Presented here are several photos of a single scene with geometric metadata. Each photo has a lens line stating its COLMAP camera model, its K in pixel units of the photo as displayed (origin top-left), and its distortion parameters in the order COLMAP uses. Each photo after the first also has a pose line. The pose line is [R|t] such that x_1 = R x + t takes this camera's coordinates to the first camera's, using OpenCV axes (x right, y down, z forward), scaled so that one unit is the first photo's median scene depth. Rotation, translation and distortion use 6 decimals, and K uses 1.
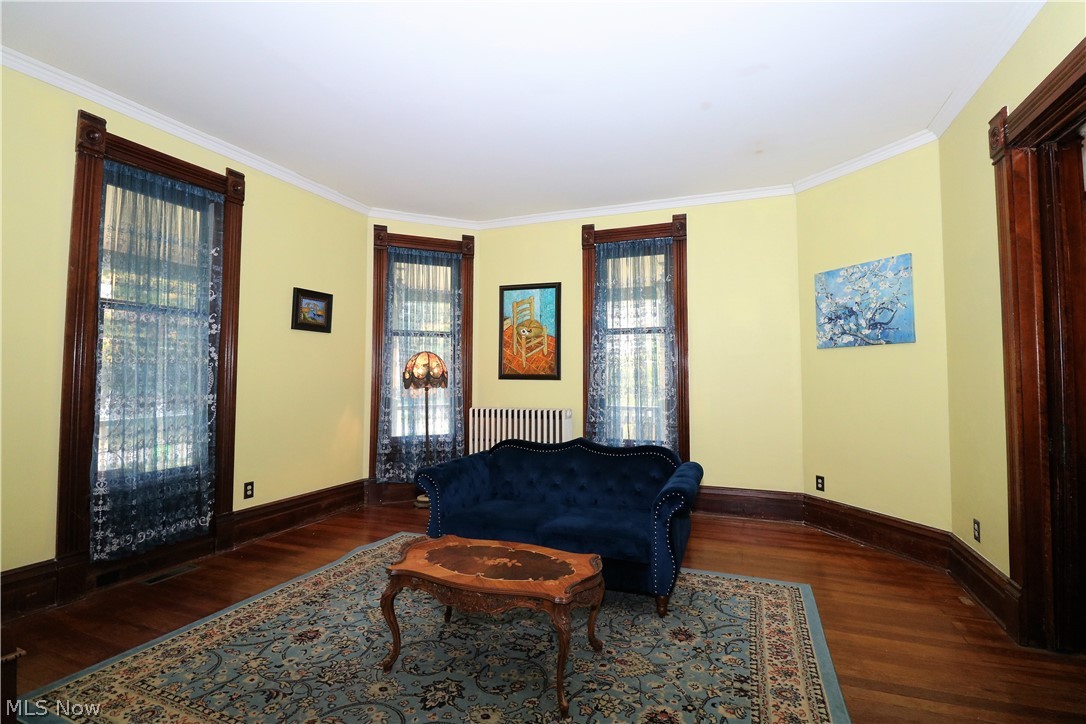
lens RADIAL K [[508.1, 0, 551.4], [0, 508.1, 353.3], [0, 0, 1]] dist [-0.014197, -0.002509]
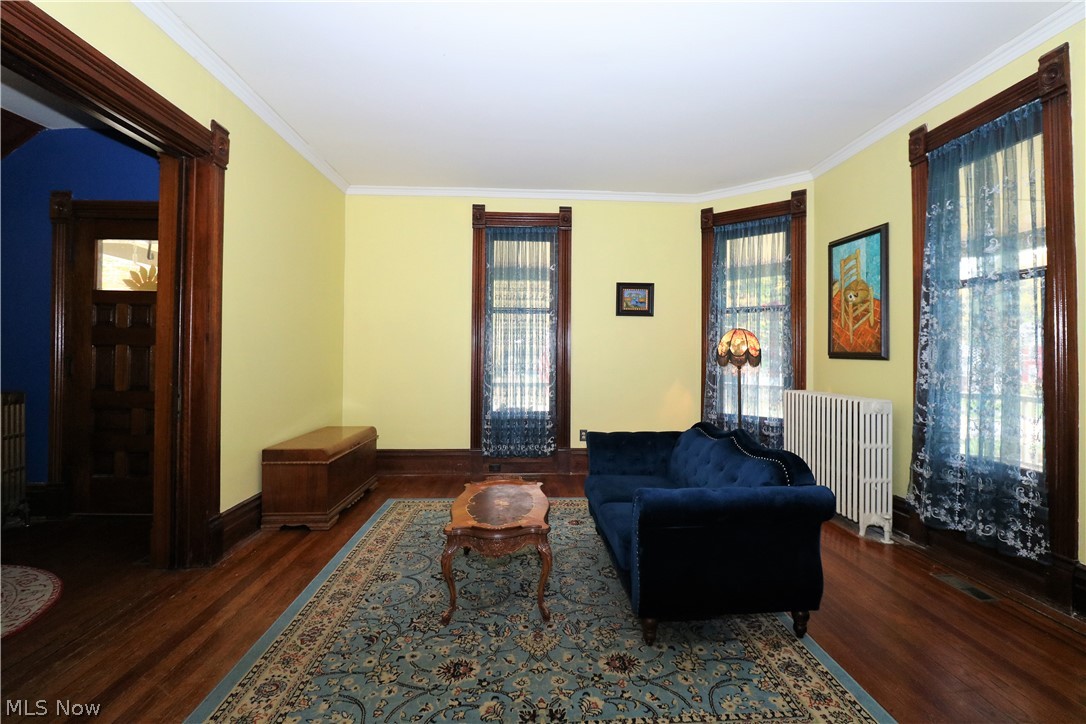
lens RADIAL K [[508.1, 0, 562.4], [0, 508.1, 353.4], [0, 0, 1]] dist [-0.014197, -0.002509]
pose [[0.411080, 0.002002, -0.911597, 0.525898], [0.034163, 0.999261, 0.017600, 0.016656], [0.910959, -0.038378, 0.410708, 0.318570]]
